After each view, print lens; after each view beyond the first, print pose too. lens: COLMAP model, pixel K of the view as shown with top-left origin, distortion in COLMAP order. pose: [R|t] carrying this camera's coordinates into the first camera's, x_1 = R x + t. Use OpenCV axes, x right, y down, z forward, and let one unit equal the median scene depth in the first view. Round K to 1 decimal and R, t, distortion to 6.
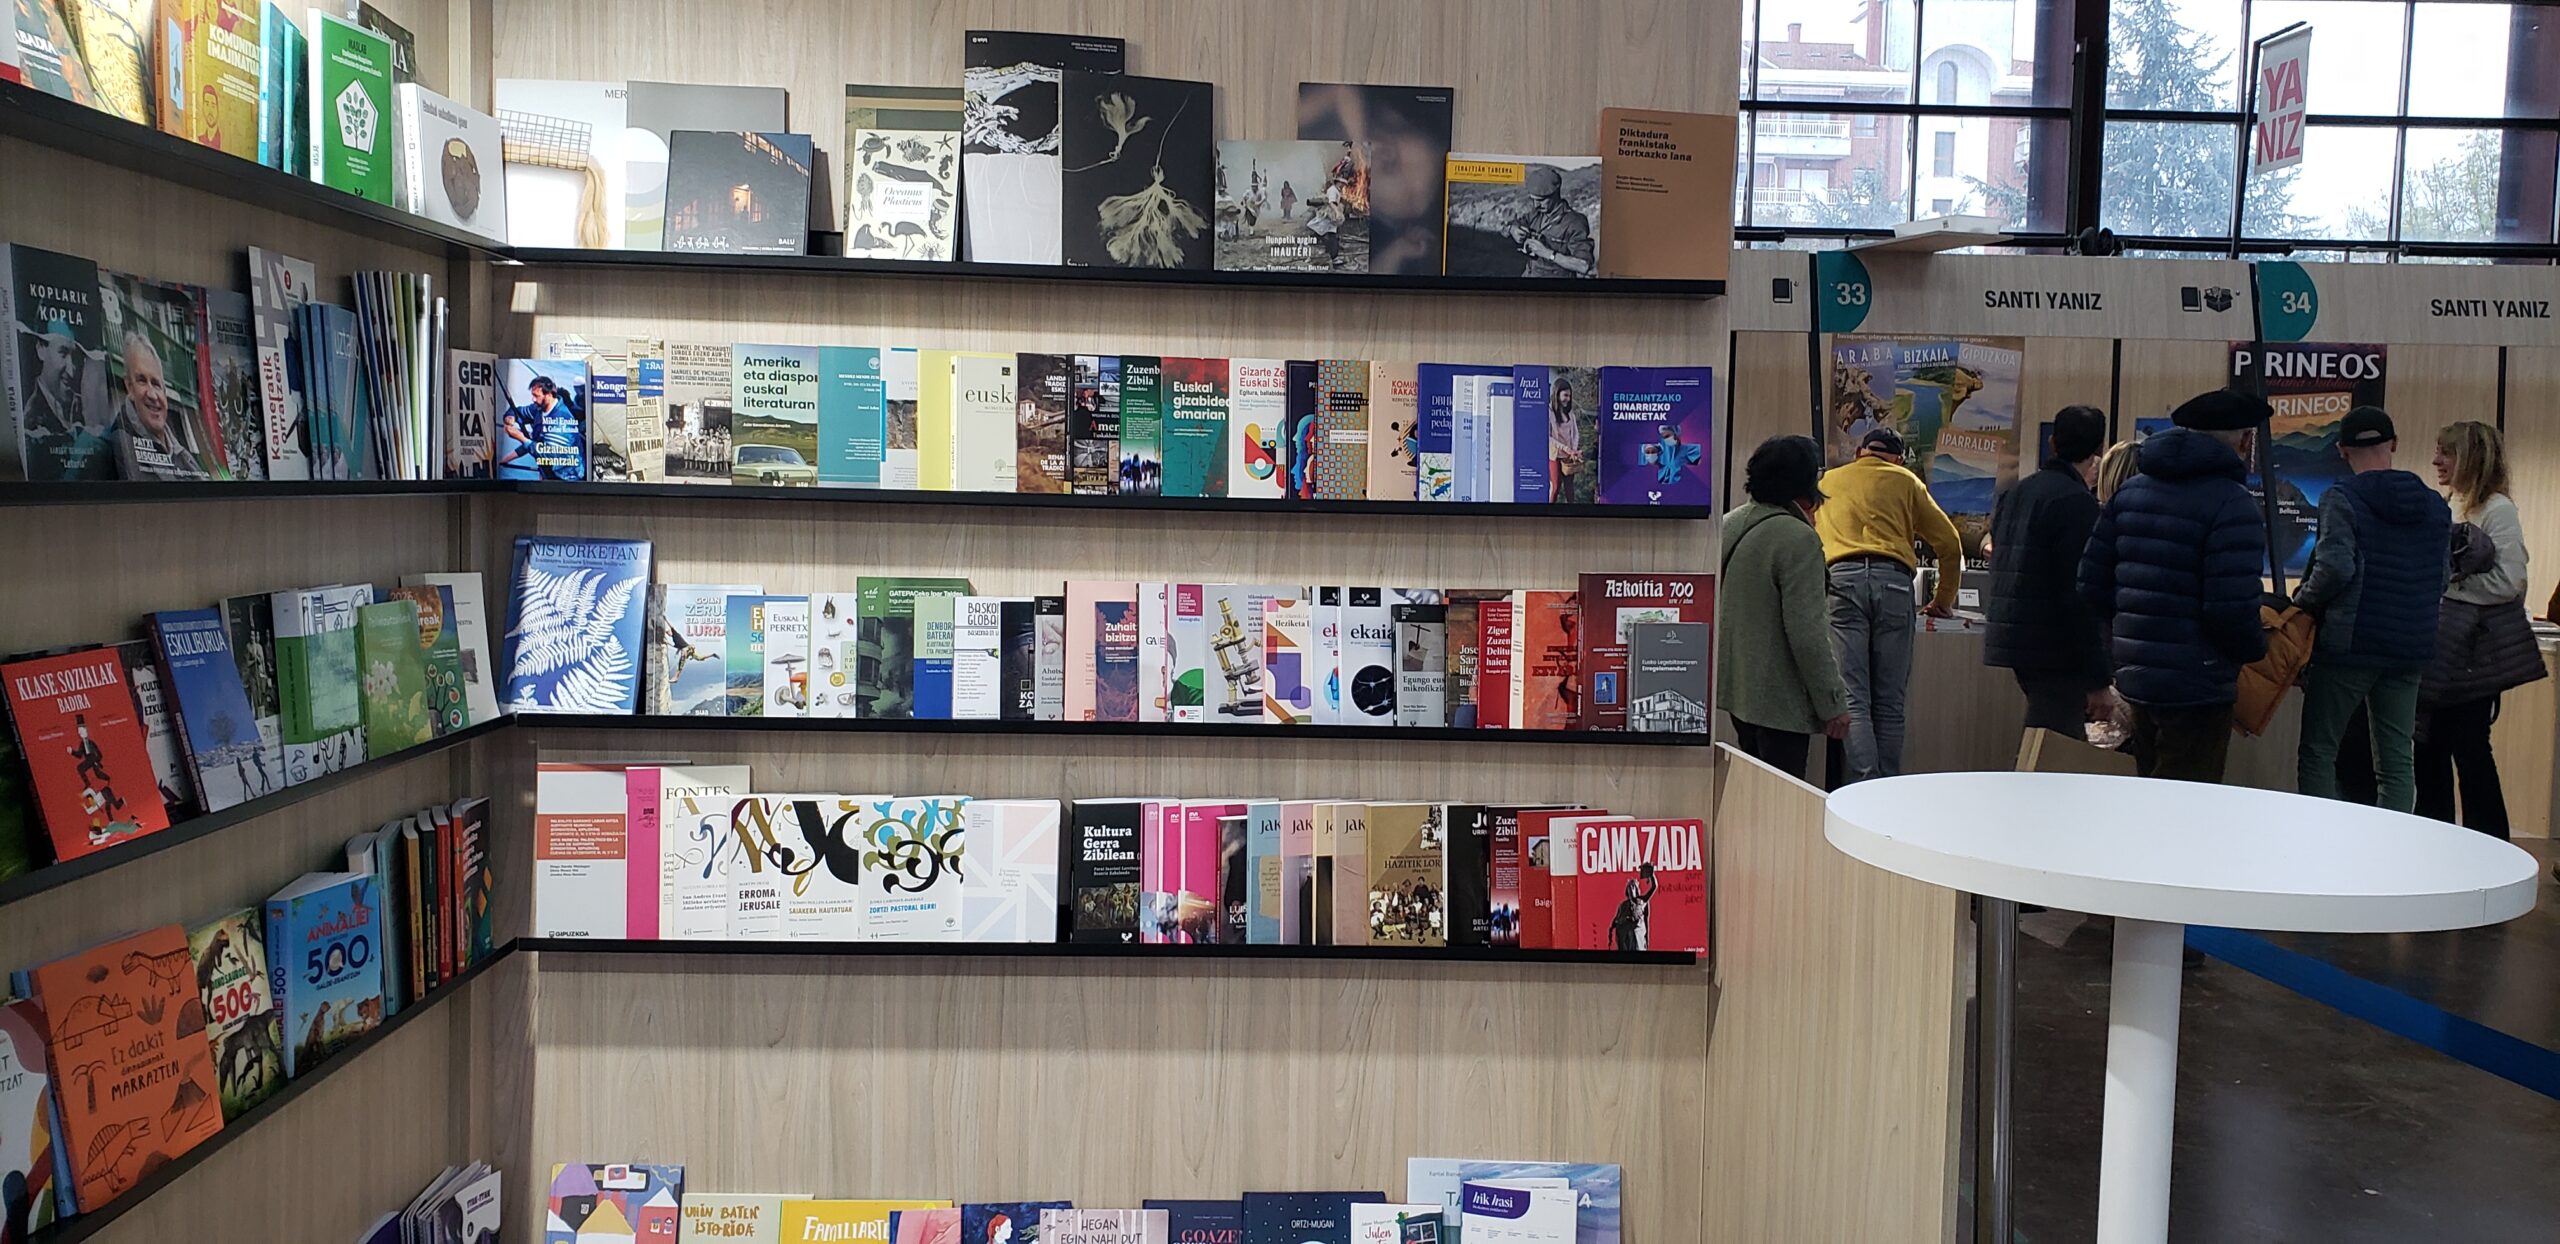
lens RADIAL K [[2002.4, 0, 1288.7], [0, 2002.4, 615.9], [0, 0, 1]] dist [0.079449, 0.002415]
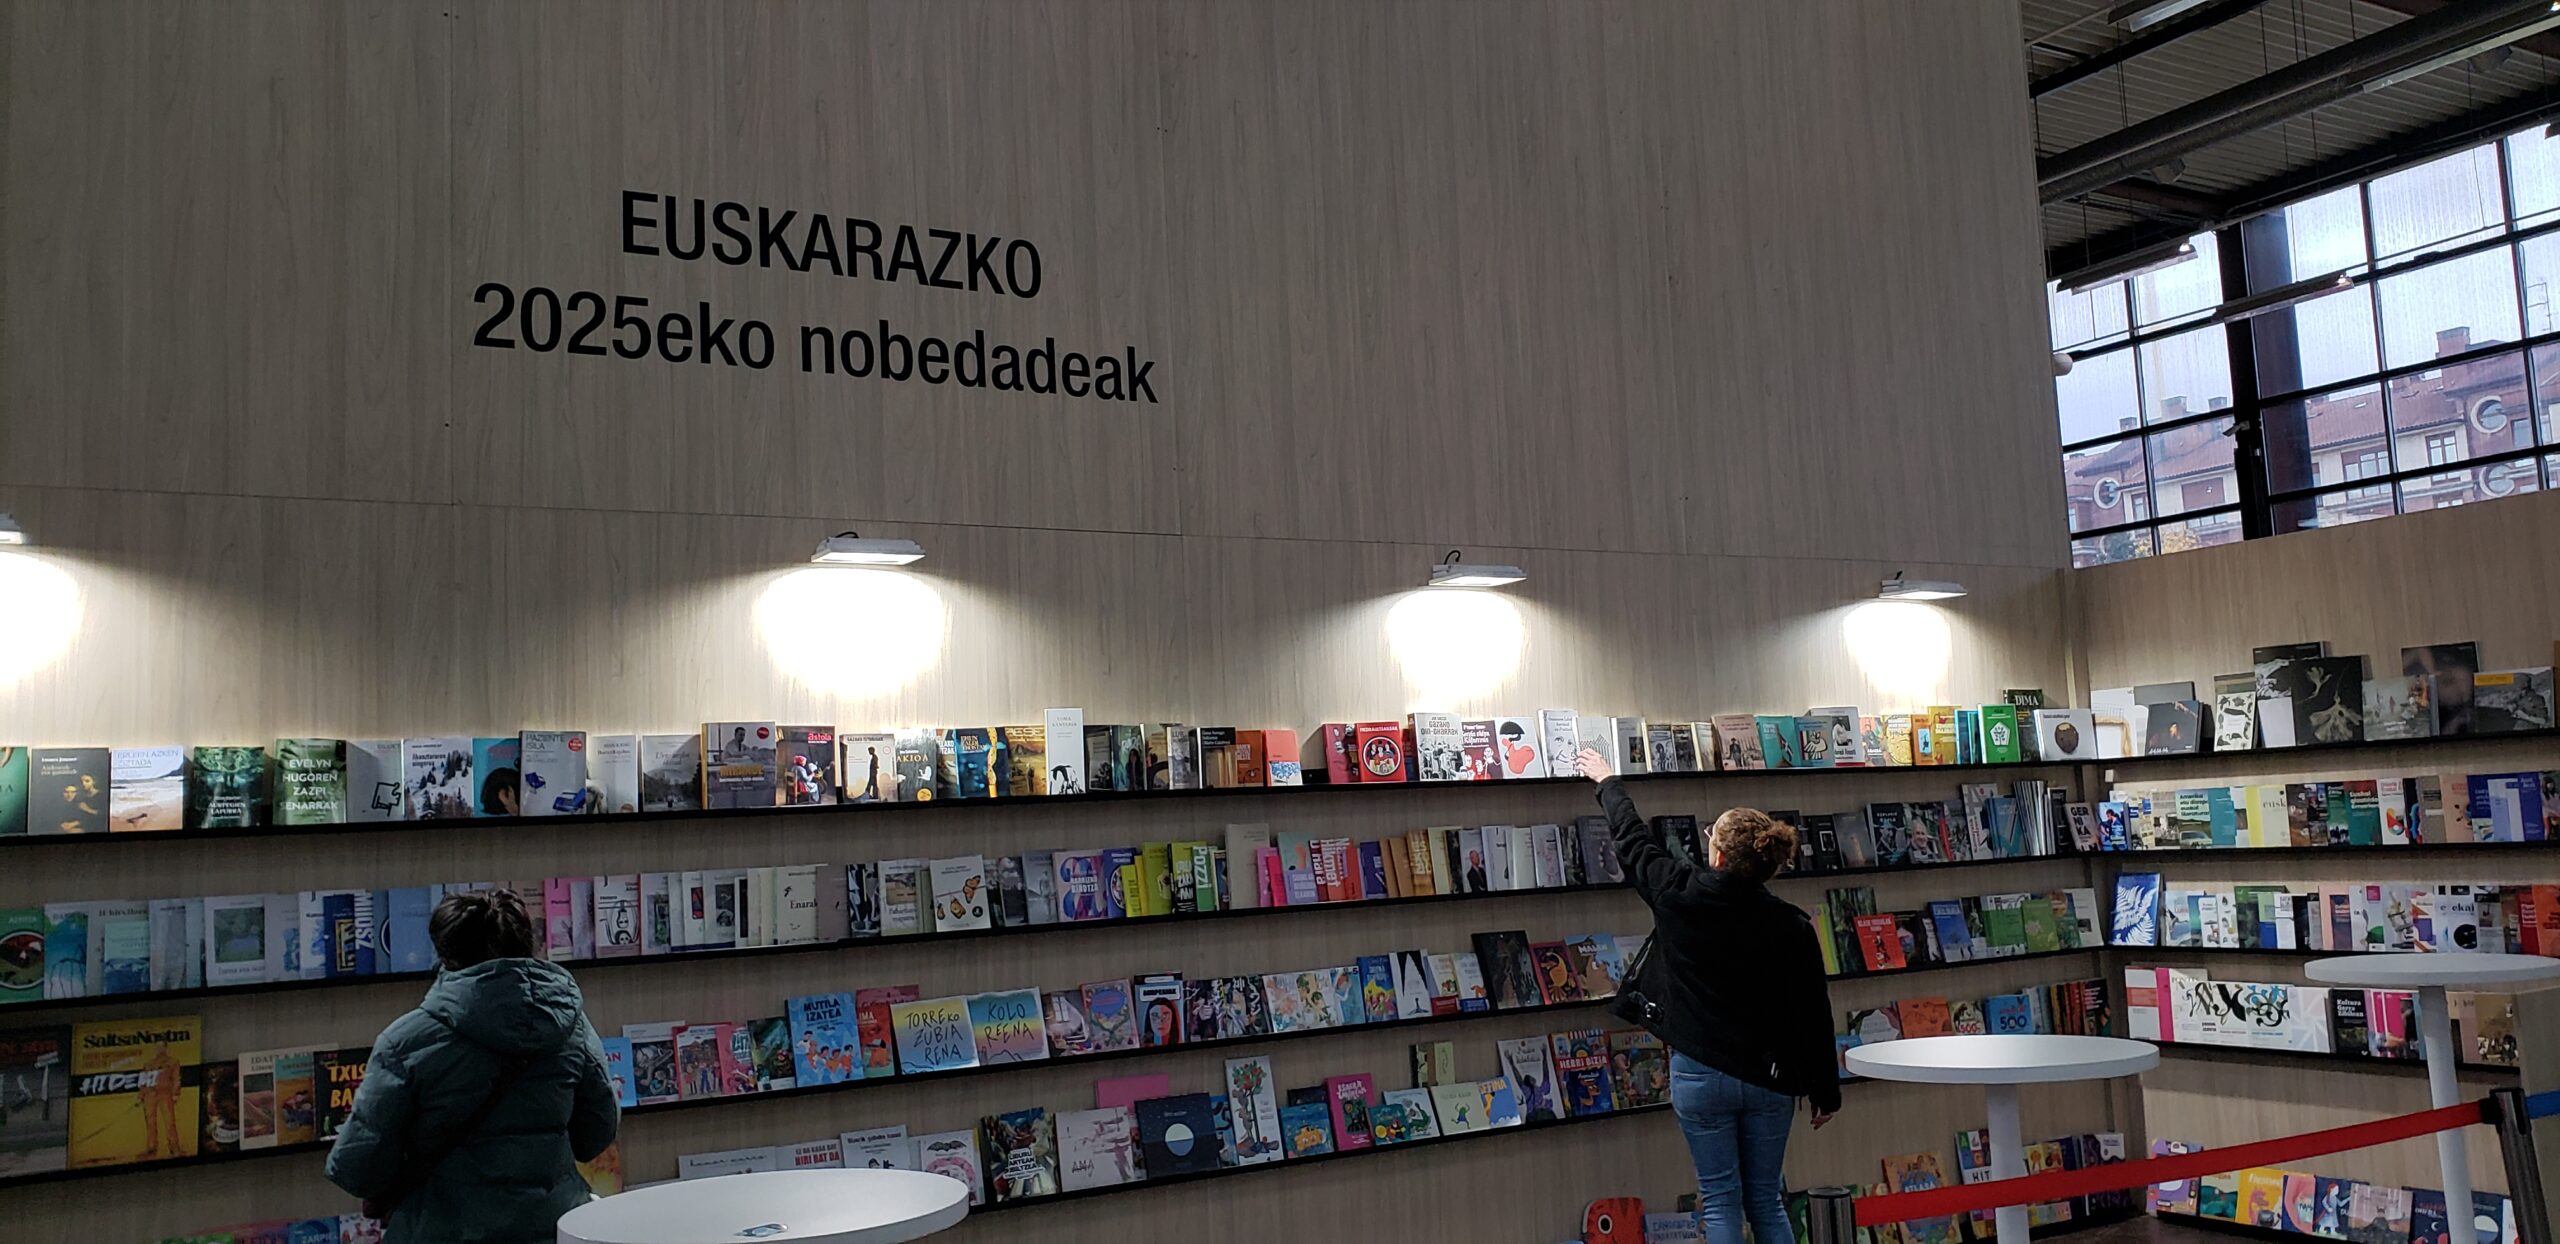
lens RADIAL K [[2002.4, 0, 1282.0], [0, 2002.4, 623.9], [0, 0, 1]] dist [0.079449, 0.002415]
pose [[0.454407, -0.145937, -0.878758, 1.399151], [0.005088, 0.986898, -0.161265, 0.055930], [0.890779, 0.068809, 0.449196, -1.055436]]
